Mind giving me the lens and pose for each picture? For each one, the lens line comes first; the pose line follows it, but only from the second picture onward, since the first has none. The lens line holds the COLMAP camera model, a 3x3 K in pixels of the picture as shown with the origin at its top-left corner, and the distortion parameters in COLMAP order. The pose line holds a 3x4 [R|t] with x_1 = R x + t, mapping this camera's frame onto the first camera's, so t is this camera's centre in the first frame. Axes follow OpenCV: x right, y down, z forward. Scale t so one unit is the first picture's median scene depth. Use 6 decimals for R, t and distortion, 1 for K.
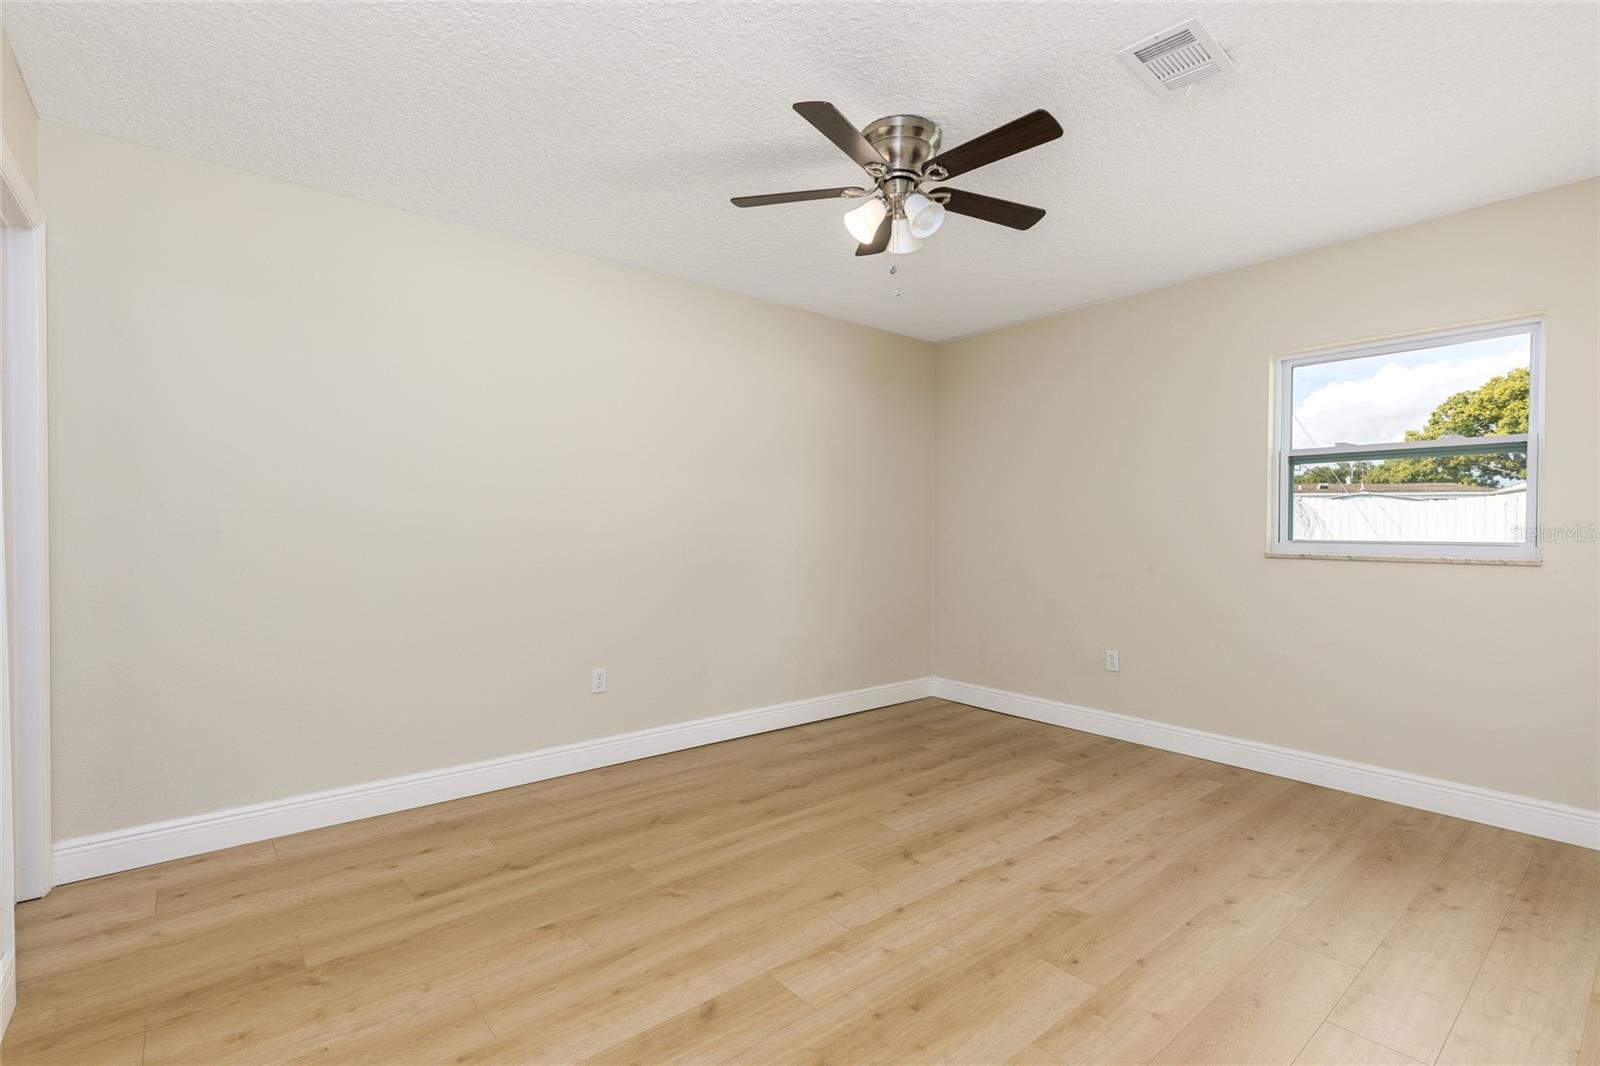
lens RADIAL K [[718.7, 0, 803.3], [0, 718.7, 536.3], [0, 0, 1]] dist [0.006067, -0.000654]
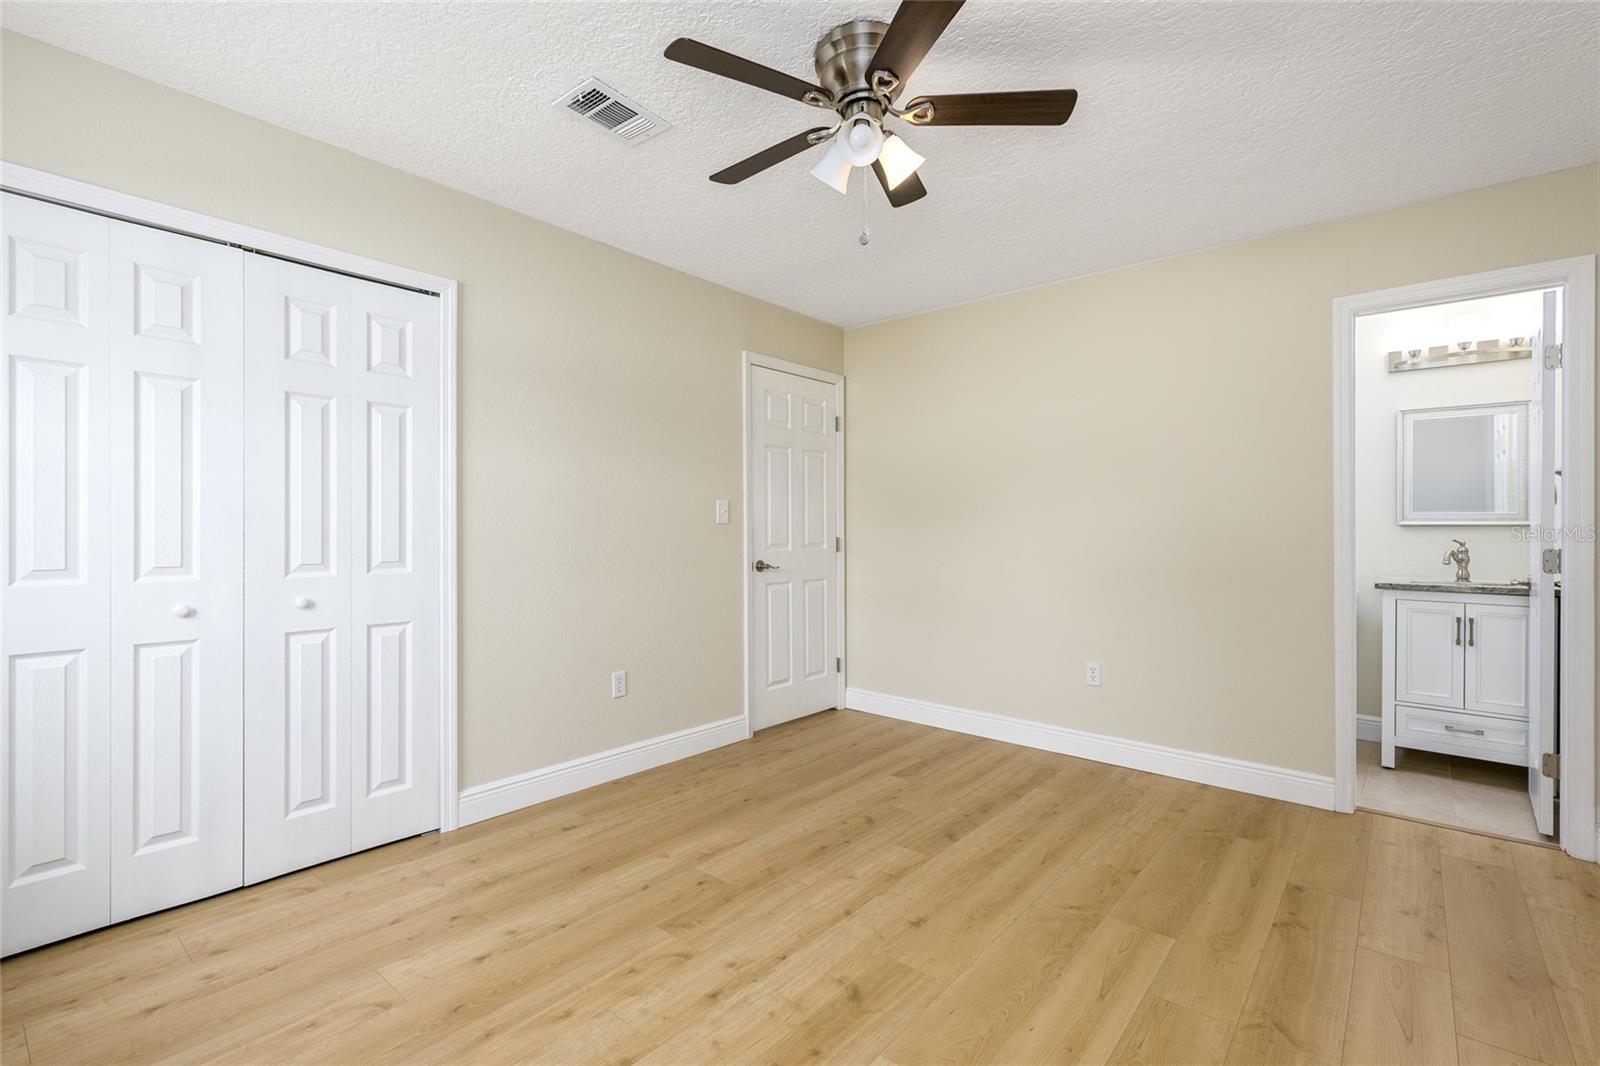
lens RADIAL K [[718.7, 0, 803.3], [0, 718.7, 536.3], [0, 0, 1]] dist [0.006067, -0.000654]
pose [[-0.983235, -0.007340, -0.182197, 0.377599], [-0.011426, 0.999706, 0.021391, -0.024680], [0.181987, 0.023114, -0.983029, 1.941979]]
